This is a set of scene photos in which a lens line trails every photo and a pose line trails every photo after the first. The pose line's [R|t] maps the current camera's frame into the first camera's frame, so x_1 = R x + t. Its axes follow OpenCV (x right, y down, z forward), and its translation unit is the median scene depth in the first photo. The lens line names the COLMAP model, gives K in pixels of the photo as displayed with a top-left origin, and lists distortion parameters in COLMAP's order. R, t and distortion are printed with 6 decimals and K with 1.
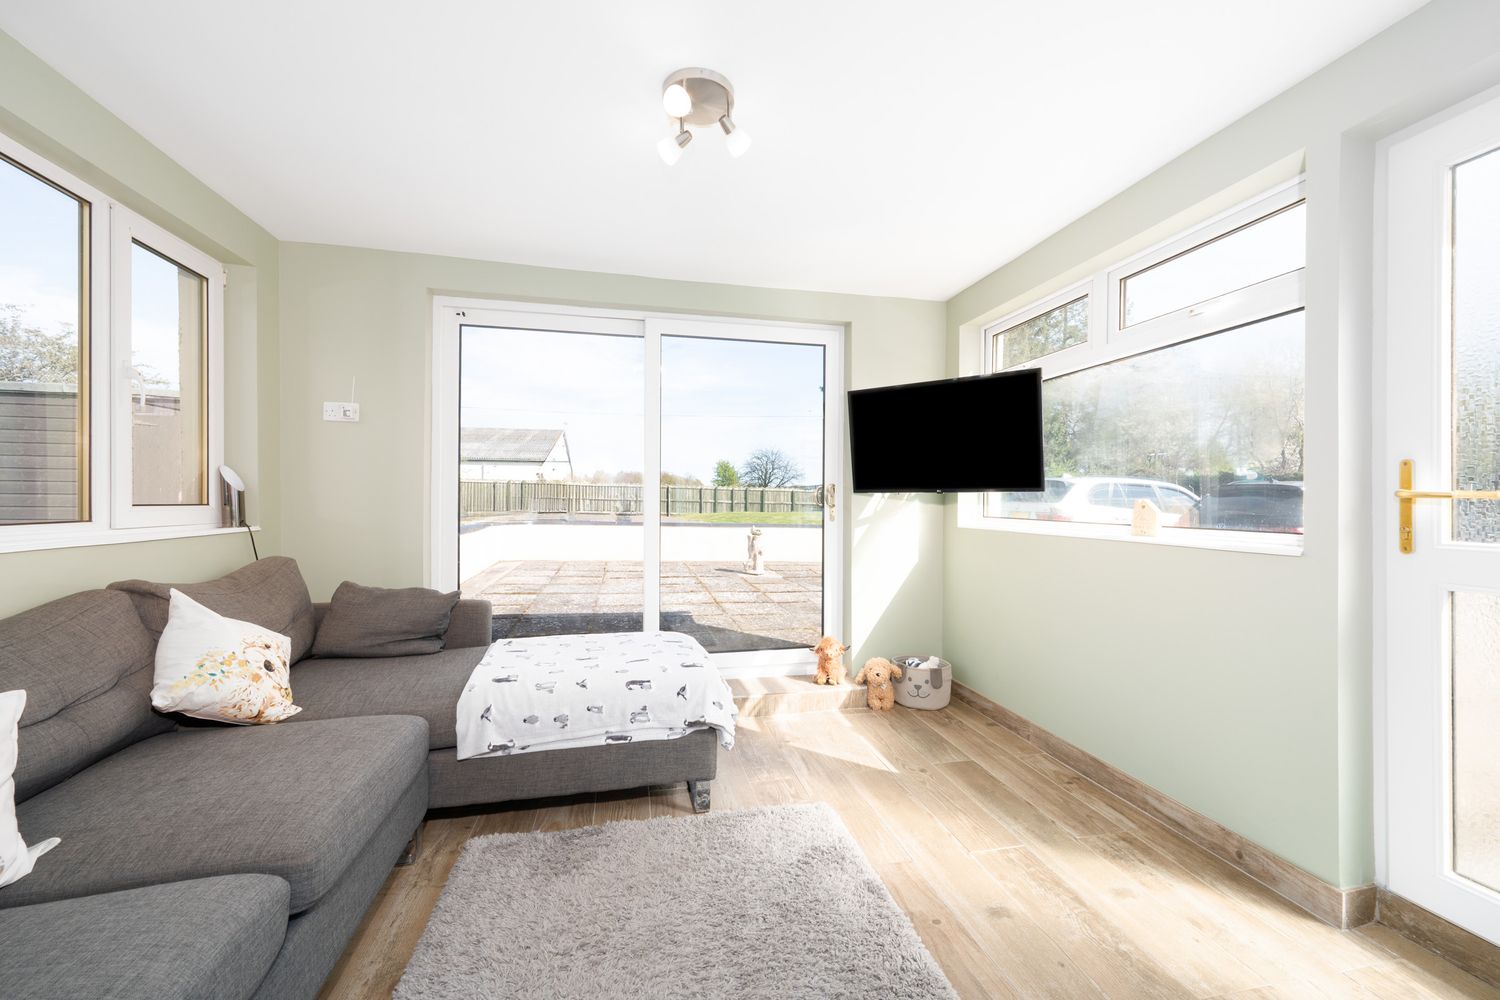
lens RADIAL K [[584.1, 0, 750.0], [0, 584.1, 500.0], [0, 0, 1]] dist [-0.003779, 0.000105]
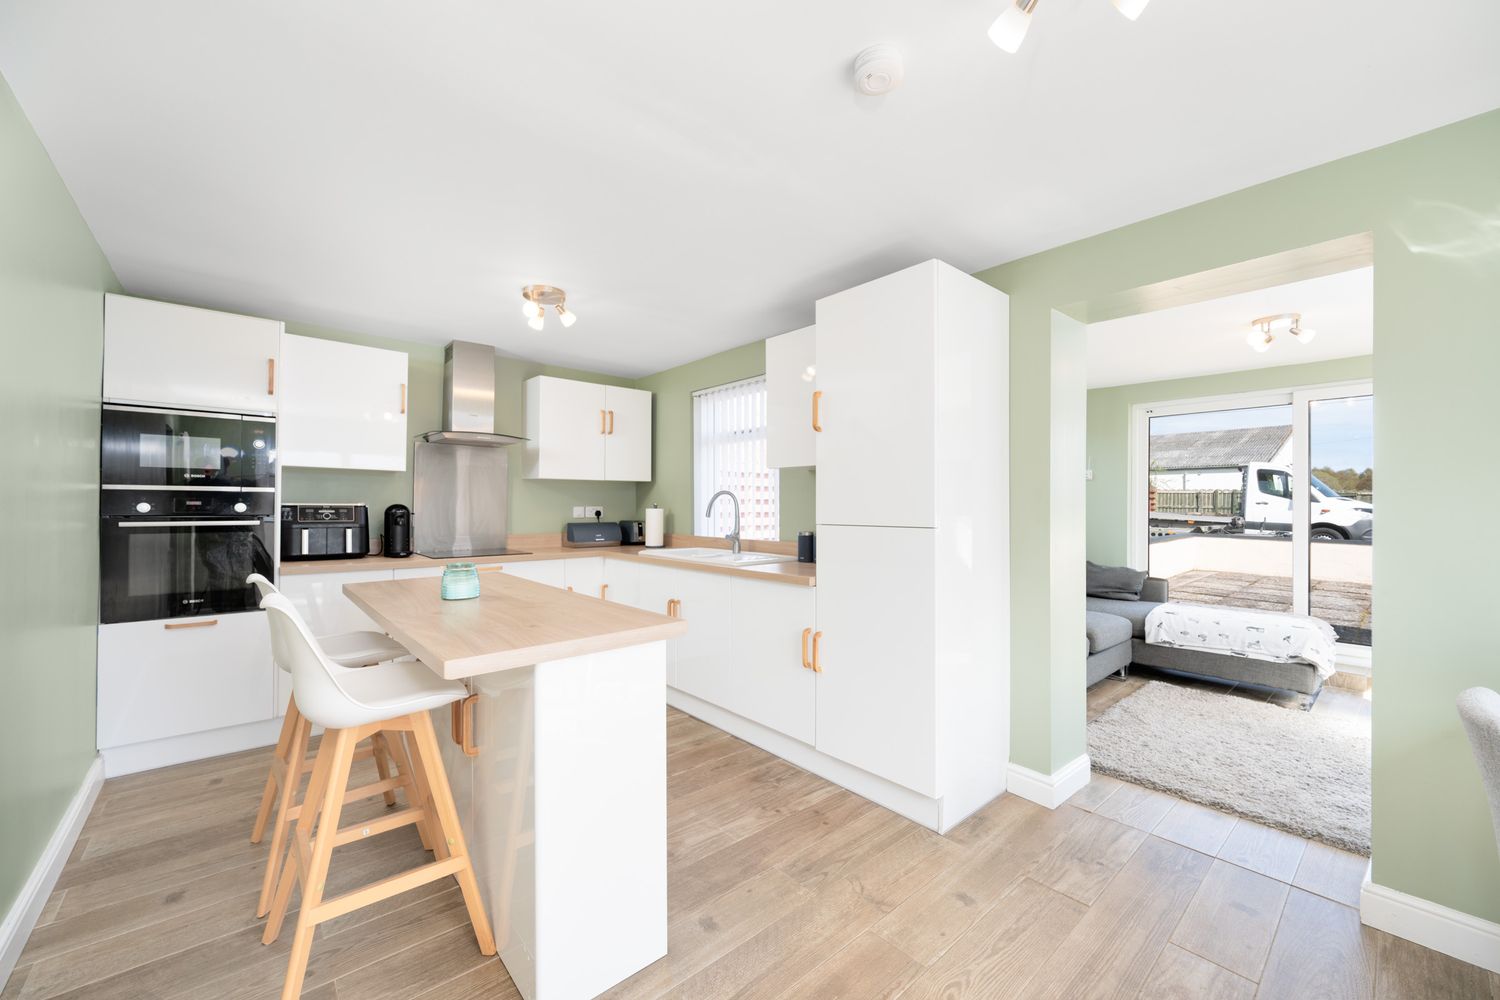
lens RADIAL K [[584.1, 0, 750.0], [0, 584.1, 500.0], [0, 0, 1]] dist [-0.003779, 0.000105]
pose [[0.476761, -0.010020, -0.878976, 0.425192], [-0.003336, 0.999907, -0.013208, -0.032661], [0.879026, 0.009229, 0.476684, -0.800797]]
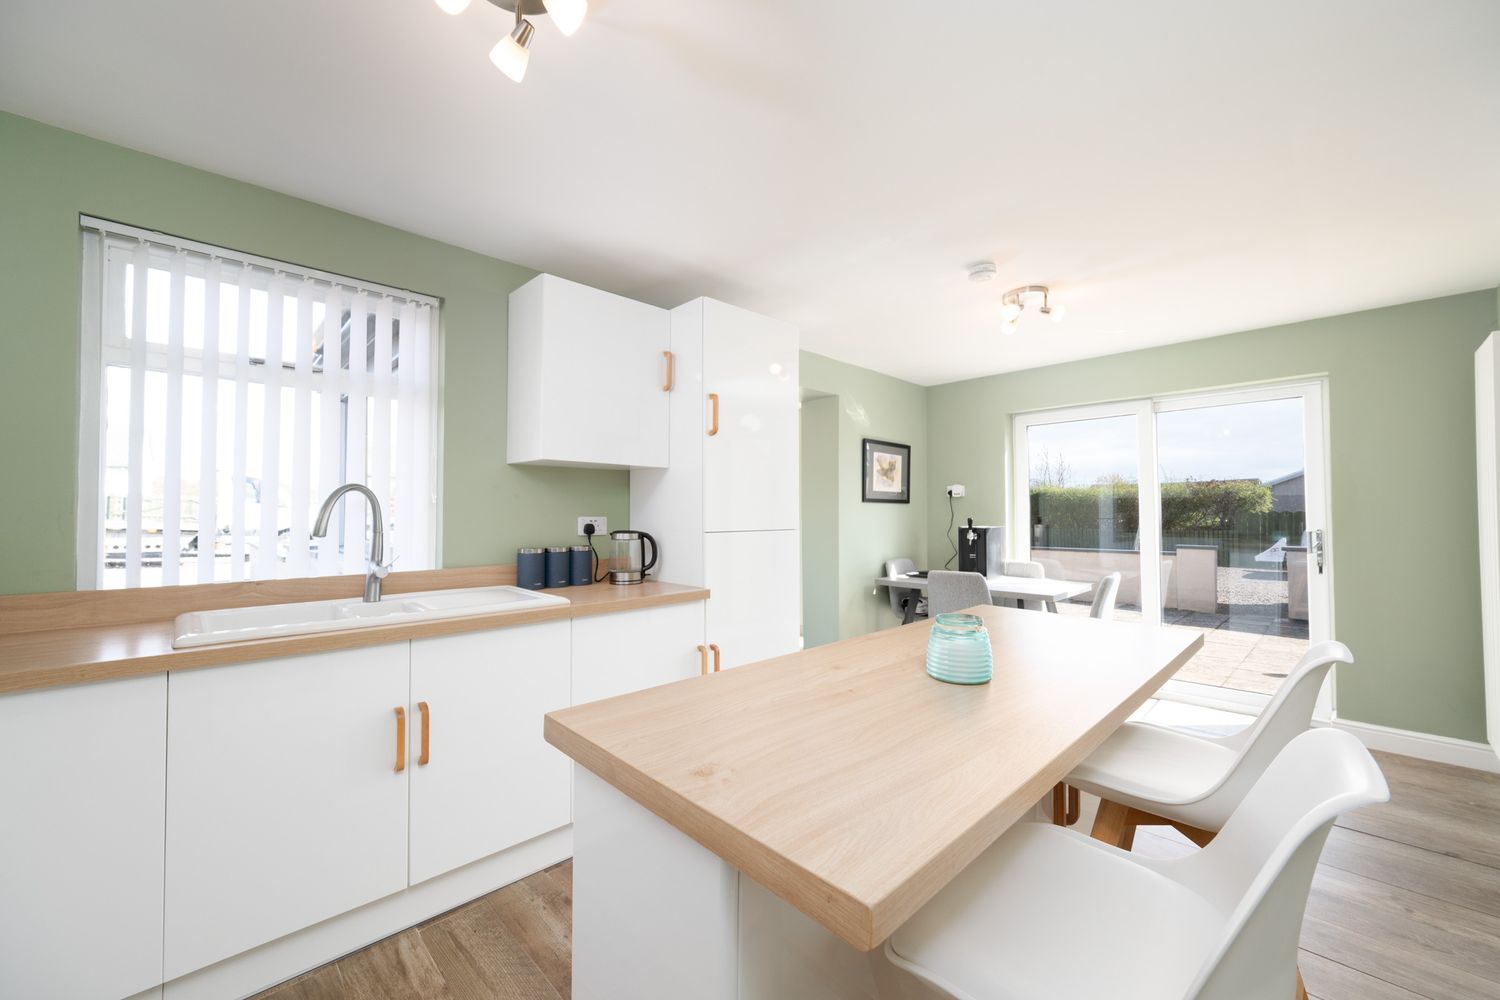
lens RADIAL K [[584.1, 0, 750.0], [0, 584.1, 500.0], [0, 0, 1]] dist [-0.003779, 0.000105]
pose [[0.854490, 0.010888, 0.519354, -0.587018], [0.002052, 0.999702, -0.024336, -0.034280], [-0.519464, 0.021861, 0.854213, -1.013762]]
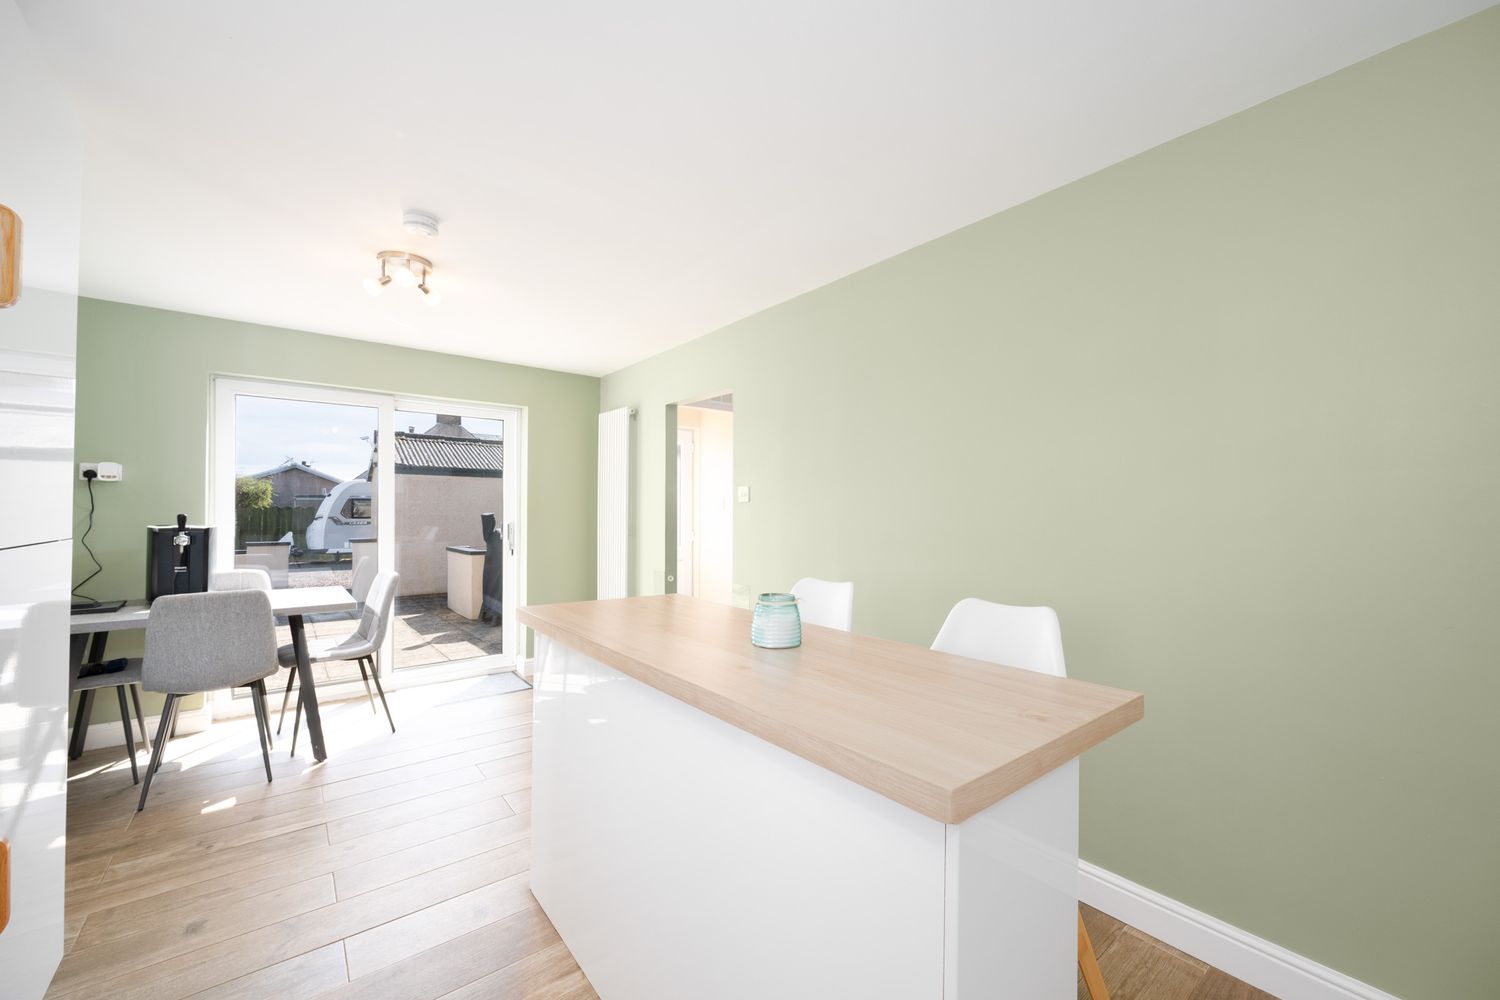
lens RADIAL K [[584.1, 0, 750.0], [0, 584.1, 500.0], [0, 0, 1]] dist [-0.003779, 0.000105]
pose [[-0.440881, 0.013905, 0.897458, -0.674714], [-0.003730, 0.999843, -0.017323, -0.034193], [-0.897558, -0.010985, -0.440760, -0.566005]]
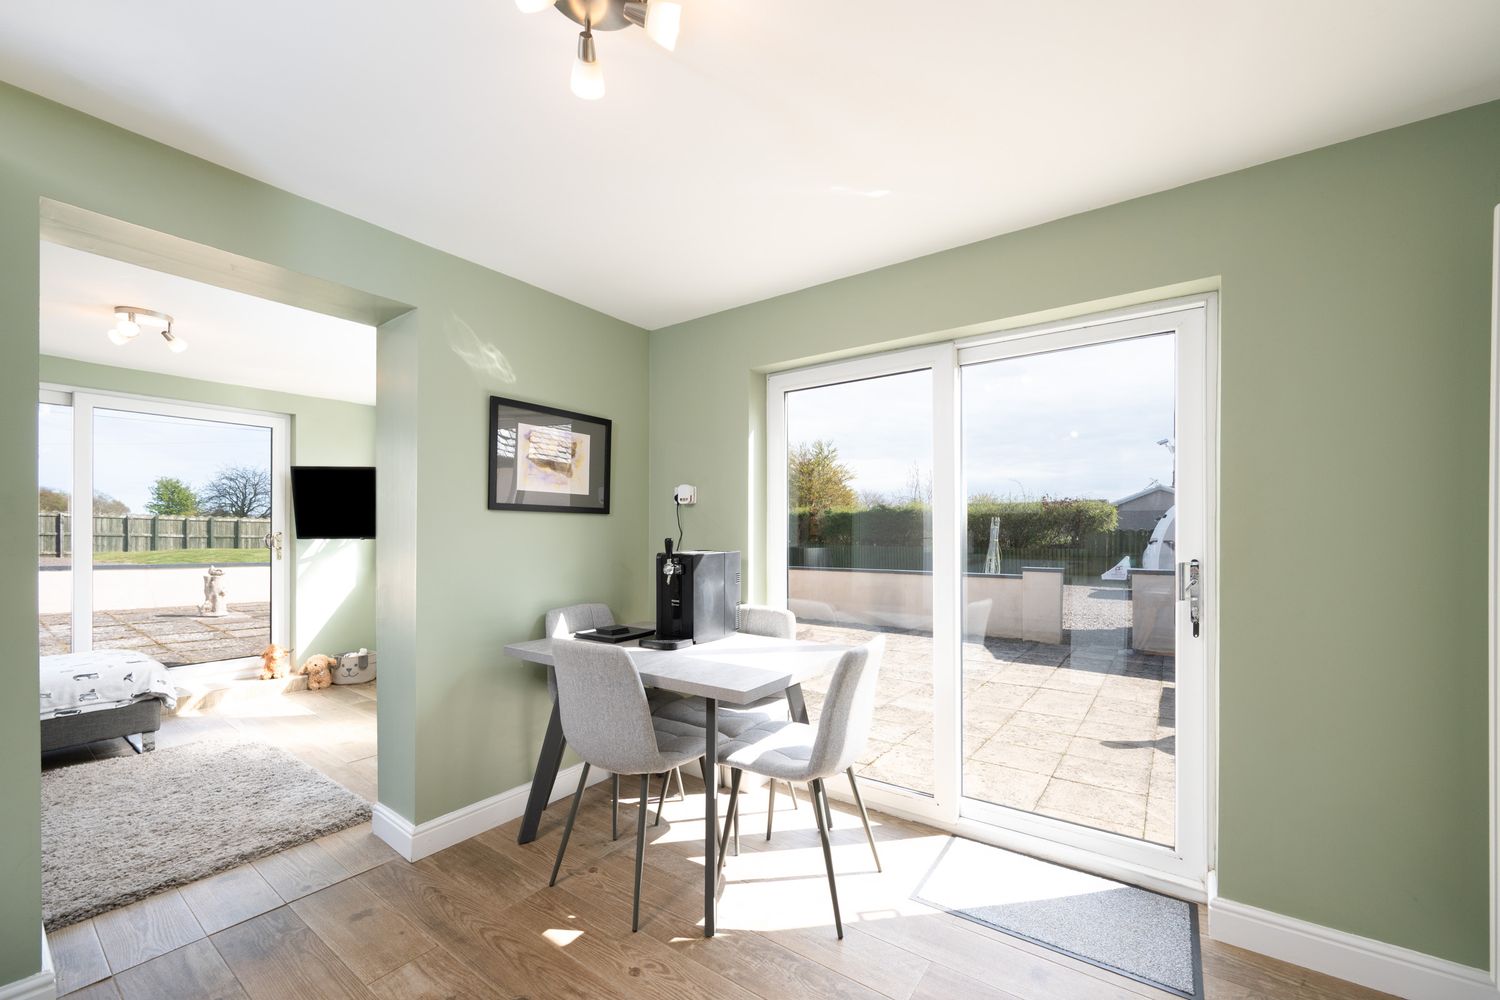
lens RADIAL K [[597.2, 0, 749.1], [0, 597.2, 535.4], [0, 0, 1]] dist [-0.000776, -0.000014]
pose [[0.748328, -0.003979, 0.663317, 0.042171], [-0.000580, 0.999978, 0.006654, -0.033333], [-0.663329, -0.005364, 0.748309, -0.816064]]
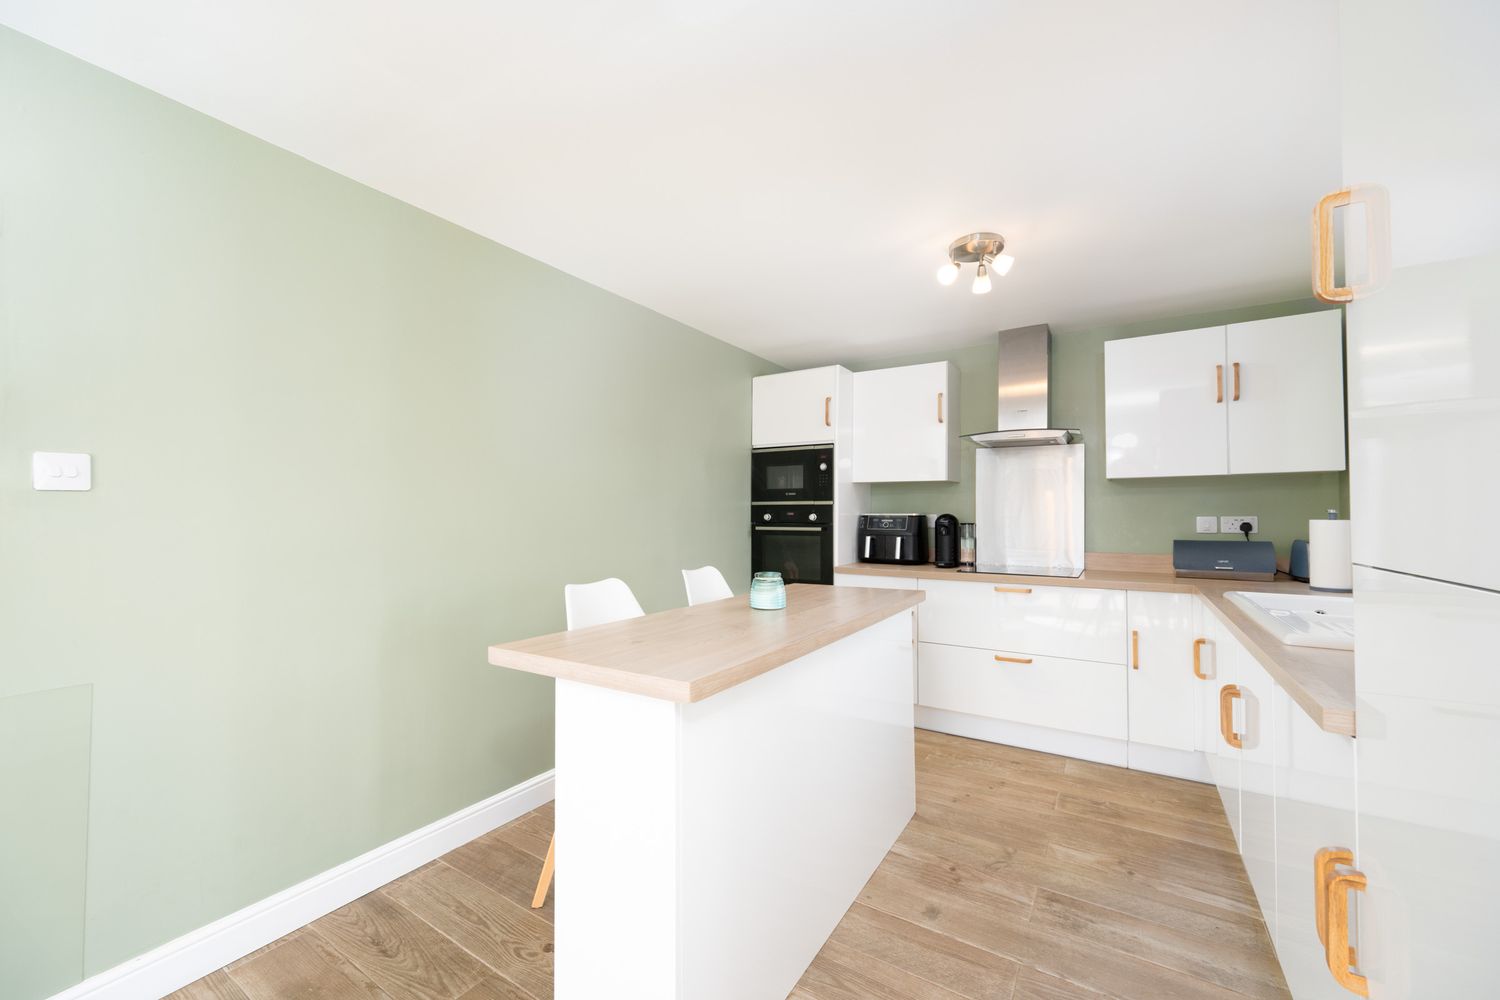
lens RADIAL K [[575.4, 0, 750.0], [0, 575.4, 500.0], [0, 0, 1]] dist [-0.001749, -0.000022]
pose [[-0.703057, -0.023420, -0.710748, 0.159751], [-0.004112, 0.999575, -0.028870, -0.030439], [0.711122, -0.017375, -0.702854, -0.344262]]
